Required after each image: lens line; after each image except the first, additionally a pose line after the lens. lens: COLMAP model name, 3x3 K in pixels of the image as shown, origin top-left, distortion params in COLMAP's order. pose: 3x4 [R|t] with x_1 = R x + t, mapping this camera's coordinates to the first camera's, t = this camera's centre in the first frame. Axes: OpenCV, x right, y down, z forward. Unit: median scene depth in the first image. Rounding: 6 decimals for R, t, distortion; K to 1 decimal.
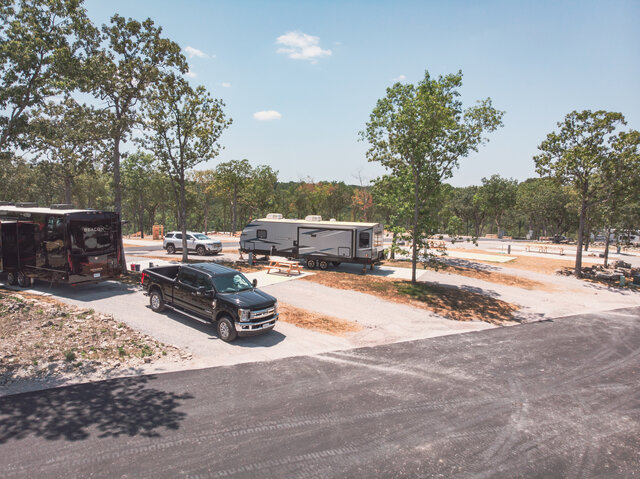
lens RADIAL K [[476.8, 0, 320.0], [0, 476.8, 239.5], [0, 0, 1]] dist [-0.013026, 0.001126]
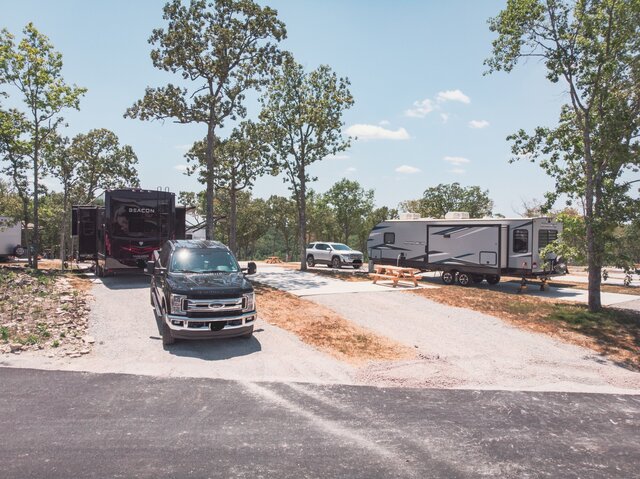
lens RADIAL K [[476.8, 0, 320.0], [0, 476.8, 239.5], [0, 0, 1]] dist [-0.013026, 0.001126]
pose [[0.869217, -0.001764, -0.494427, 0.189079], [-0.044551, 0.995646, -0.081874, 0.069058], [0.492419, 0.093194, 0.865355, 0.315116]]
